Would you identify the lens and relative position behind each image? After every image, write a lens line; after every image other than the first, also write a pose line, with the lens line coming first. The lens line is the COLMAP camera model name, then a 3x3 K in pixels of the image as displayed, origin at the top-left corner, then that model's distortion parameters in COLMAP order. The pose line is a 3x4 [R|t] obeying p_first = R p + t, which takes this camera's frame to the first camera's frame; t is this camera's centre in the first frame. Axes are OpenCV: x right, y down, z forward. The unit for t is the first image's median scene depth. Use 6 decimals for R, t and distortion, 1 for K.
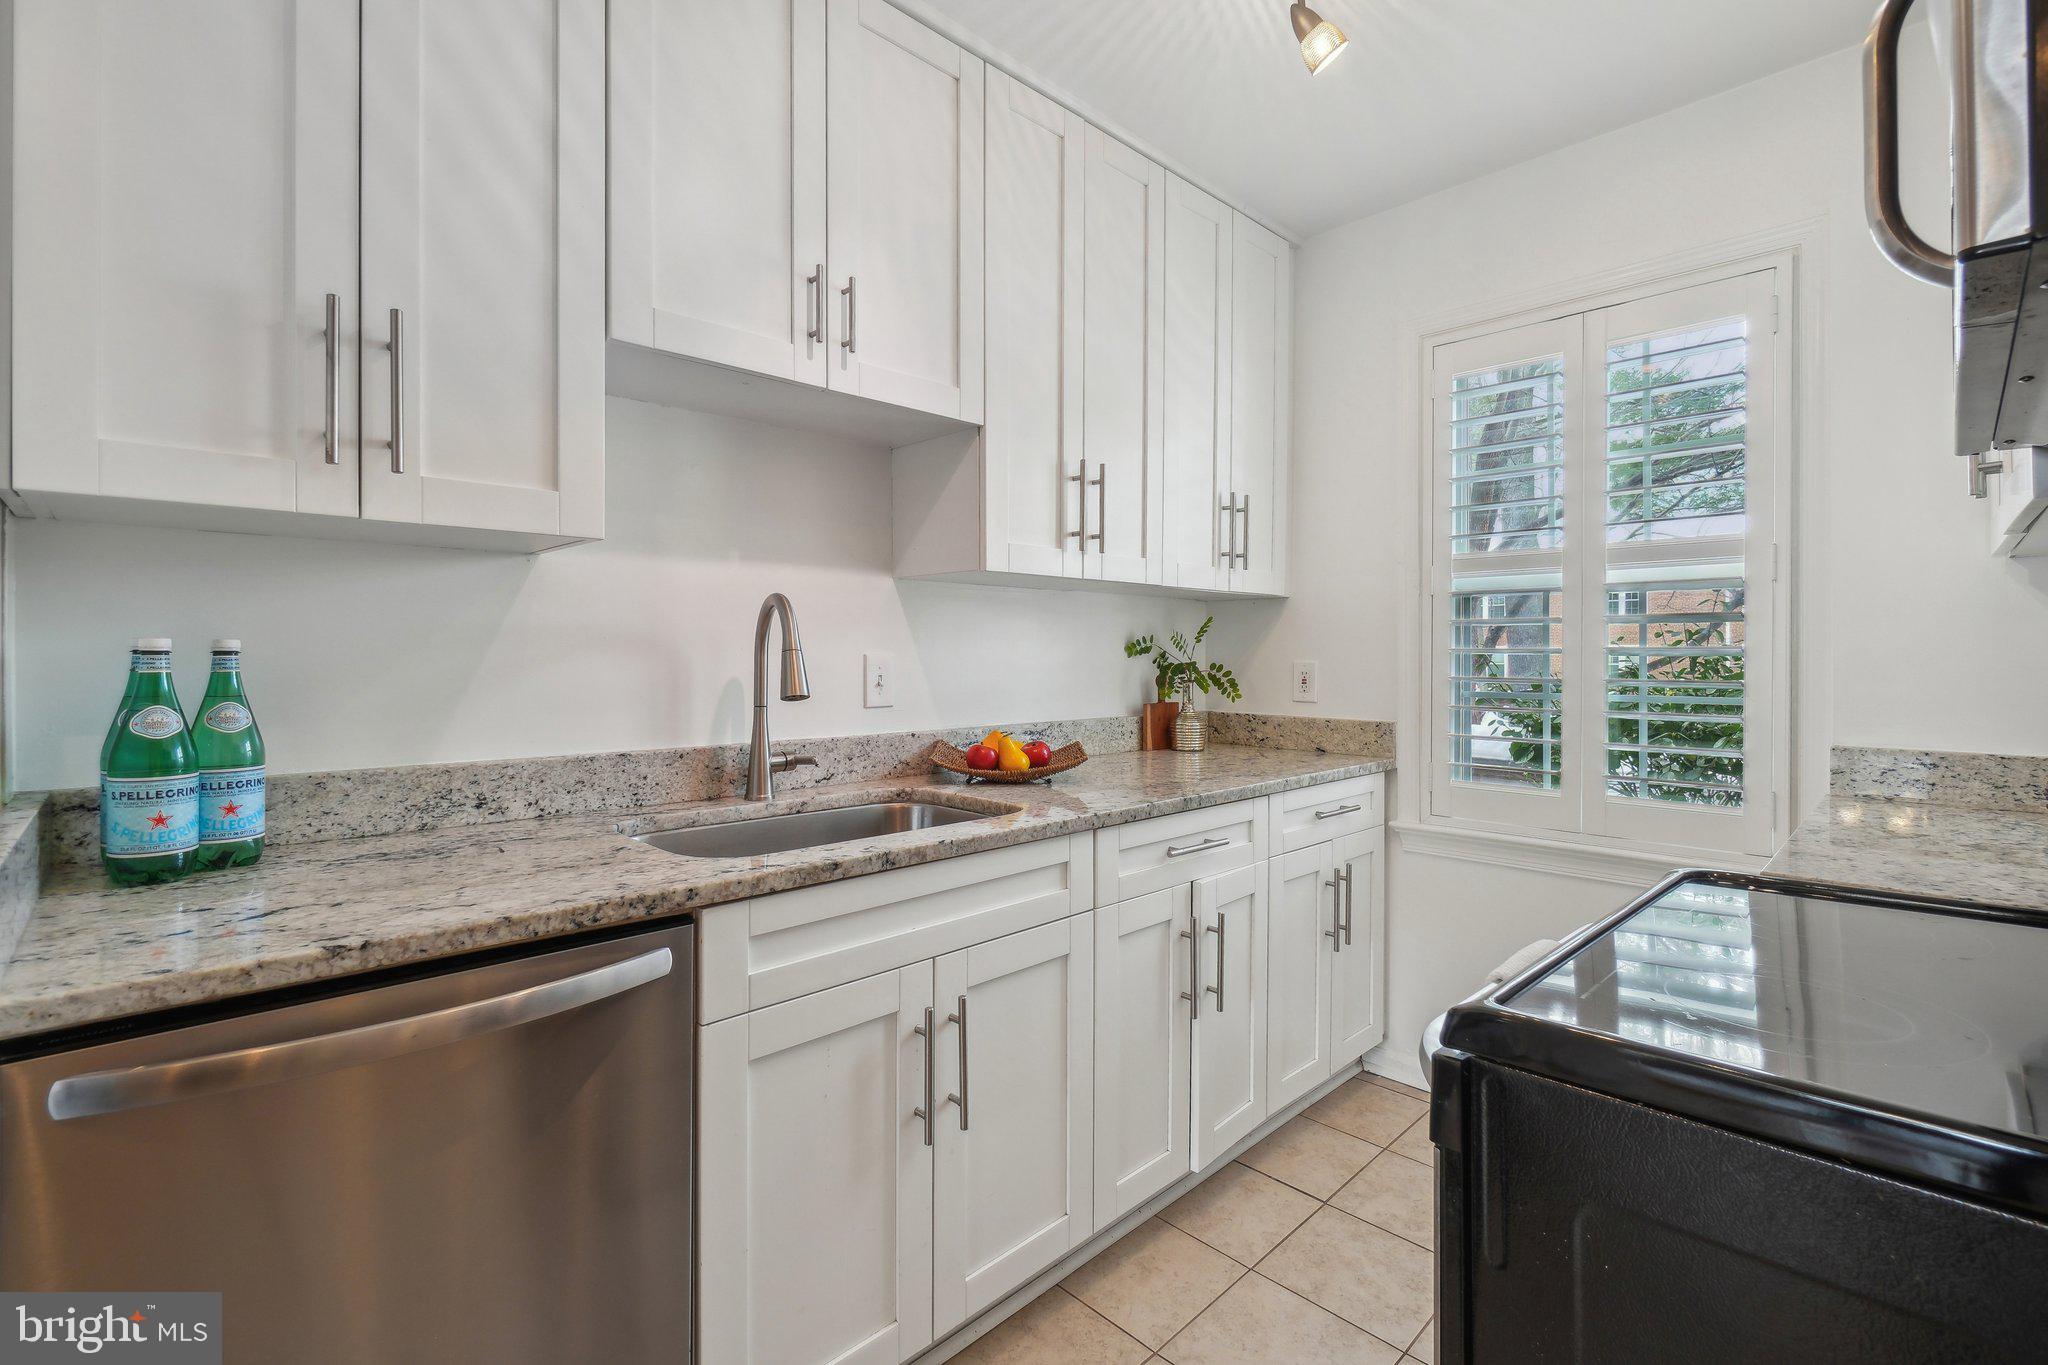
lens RADIAL K [[912.7, 0, 981.7], [0, 912.7, 642.0], [0, 0, 1]] dist [-0.002307, -0.000884]
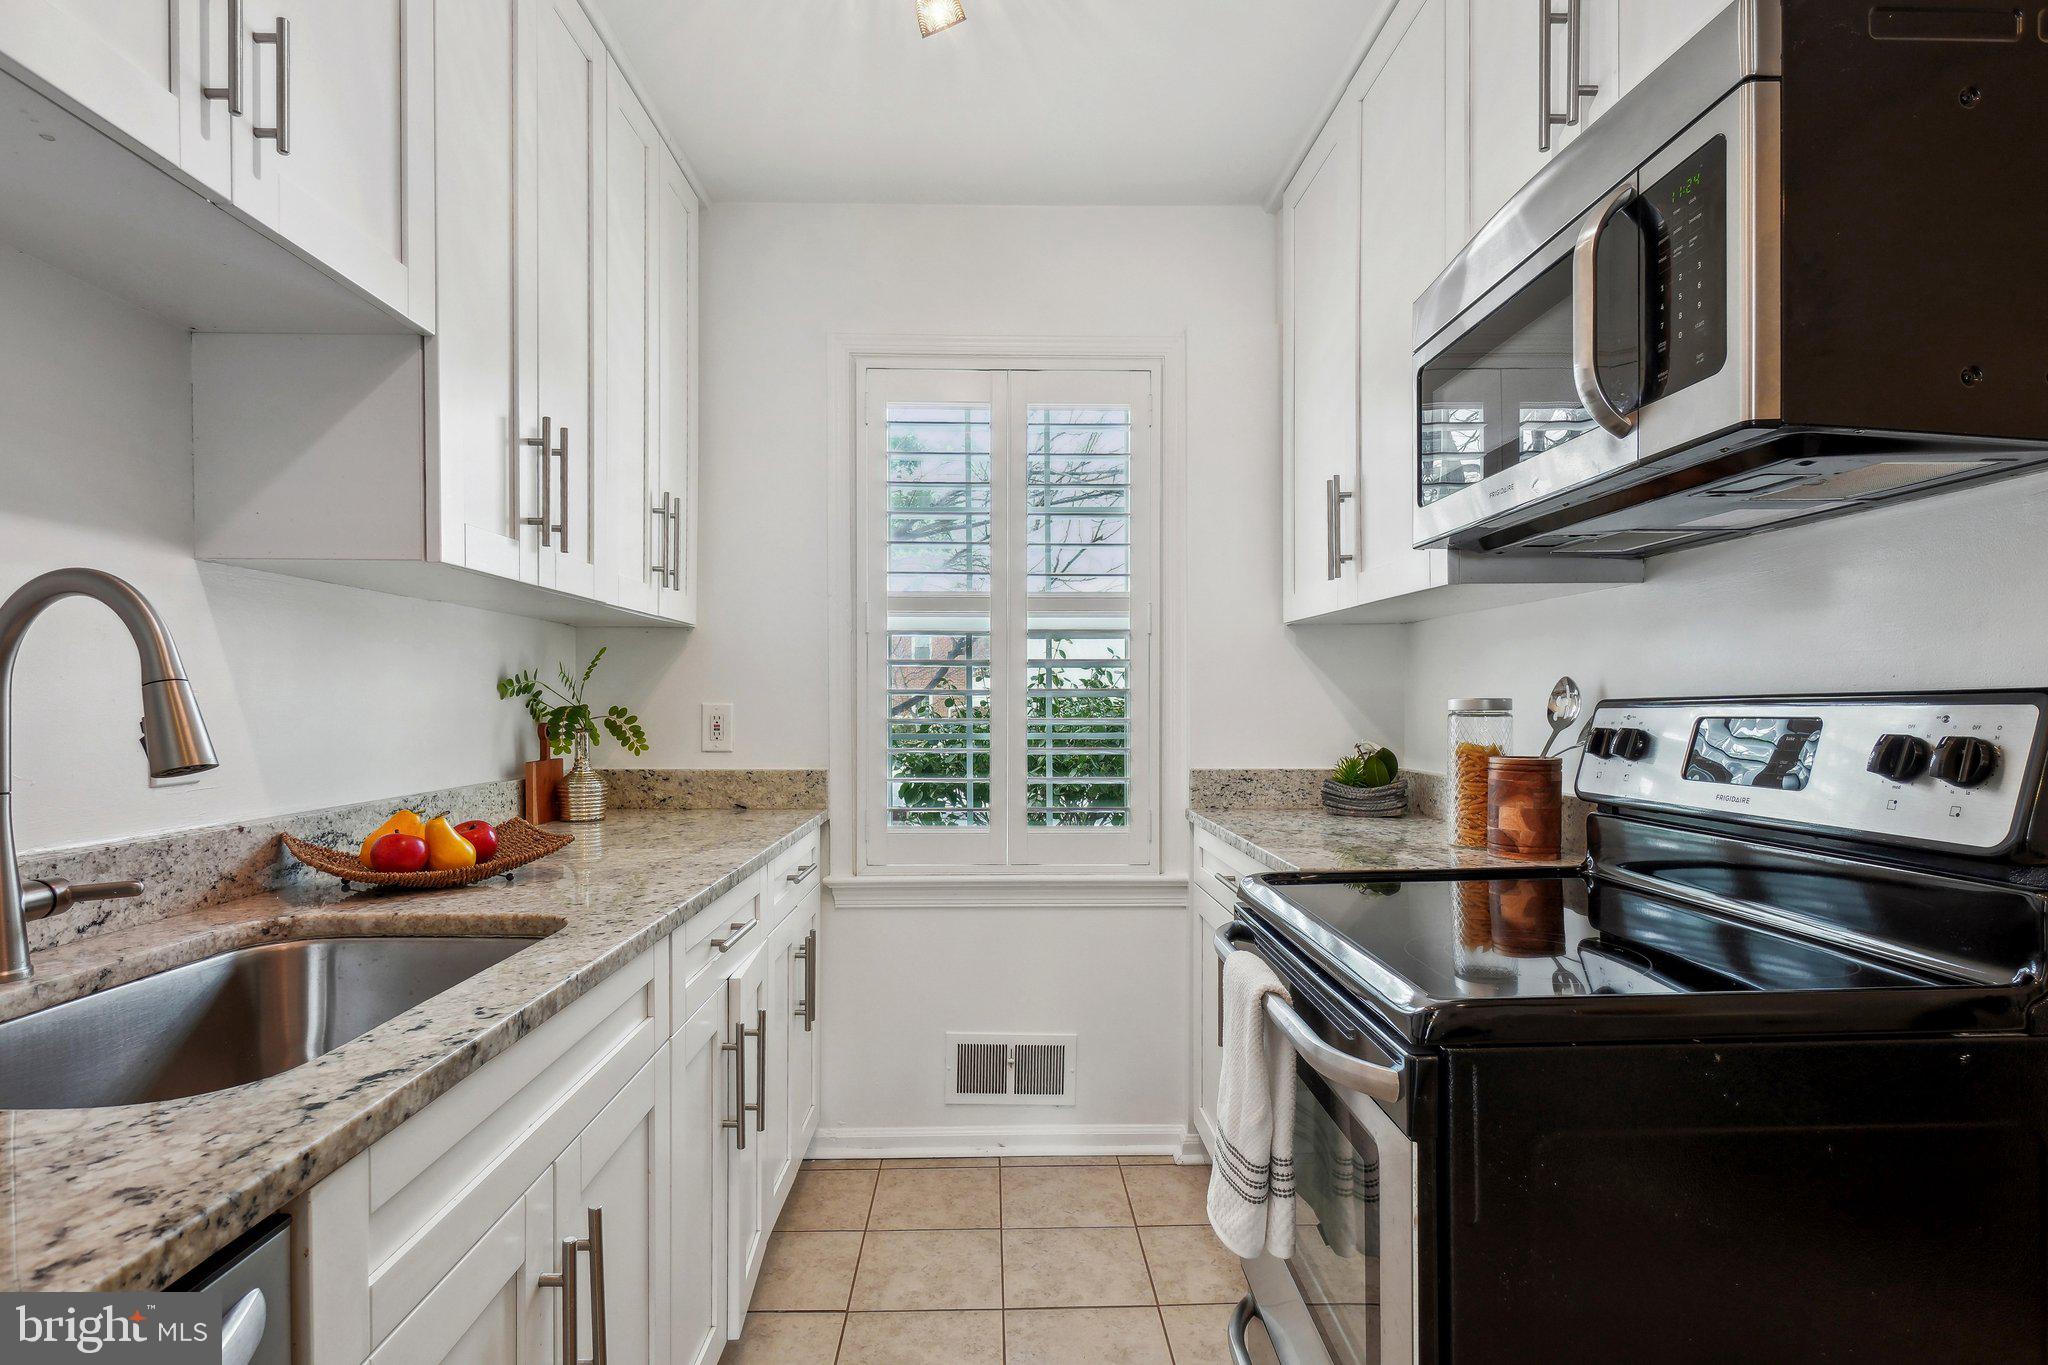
lens RADIAL K [[1065.3, 0, 1021.6], [0, 1065.3, 698.9], [0, 0, 1]] dist [0.000771, -0.003375]
pose [[0.666590, 0.000932, 0.745424, -0.252597], [-0.010398, 0.999914, 0.008048, 0.007512], [-0.745352, -0.013116, 0.666542, 0.168592]]
